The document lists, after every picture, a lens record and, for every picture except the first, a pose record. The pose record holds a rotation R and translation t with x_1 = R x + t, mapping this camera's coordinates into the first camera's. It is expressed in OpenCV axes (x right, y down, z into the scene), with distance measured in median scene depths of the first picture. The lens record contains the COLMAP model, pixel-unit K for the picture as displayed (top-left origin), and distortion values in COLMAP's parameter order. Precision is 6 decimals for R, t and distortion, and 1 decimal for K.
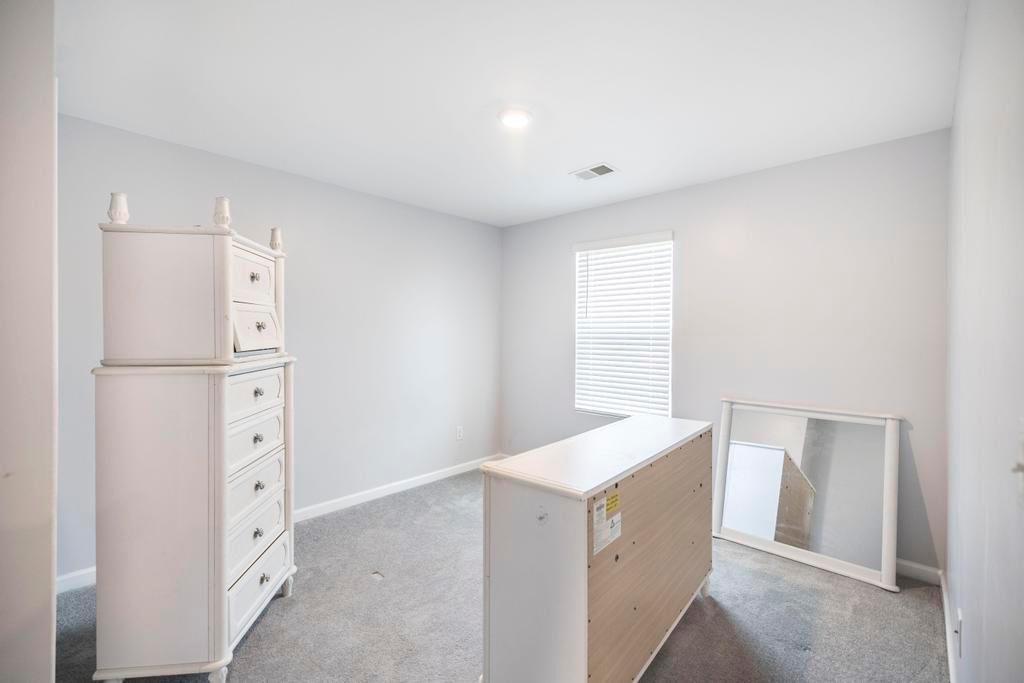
lens RADIAL K [[432.9, 0, 515.0], [0, 432.9, 341.8], [0, 0, 1]] dist [-0.019102, 0.001215]
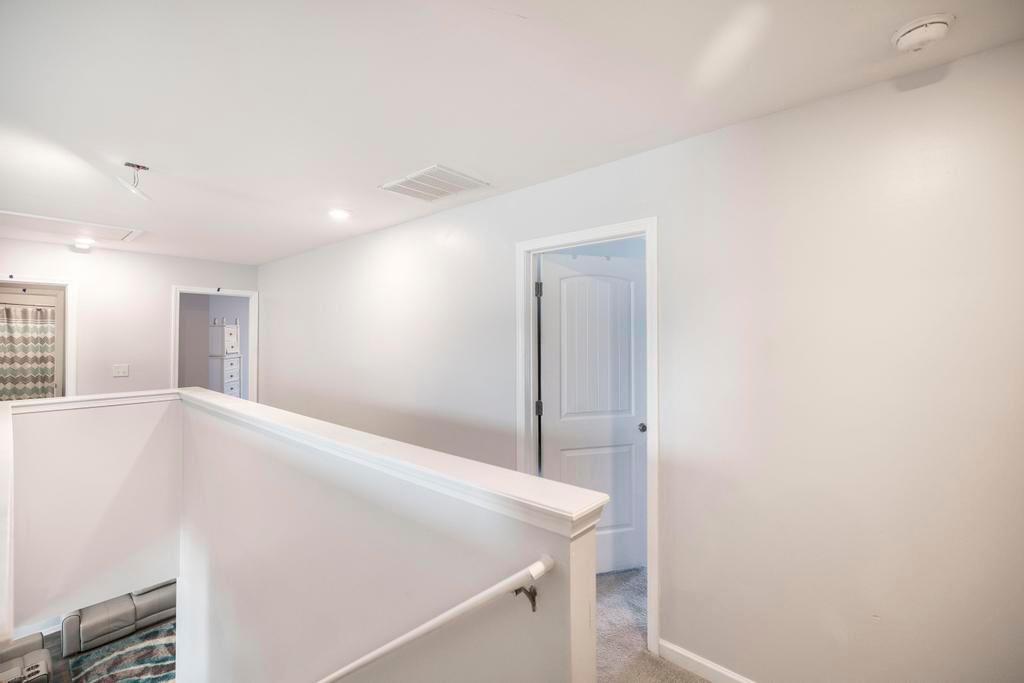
lens RADIAL K [[432.9, 0, 514.8], [0, 432.9, 339.2], [0, 0, 1]] dist [-0.019102, 0.001215]
pose [[0.998526, 0.000356, 0.054269, 1.764666], [0.000084, 0.999967, -0.008114, -0.076492], [-0.054270, 0.008107, 0.998493, -3.053107]]
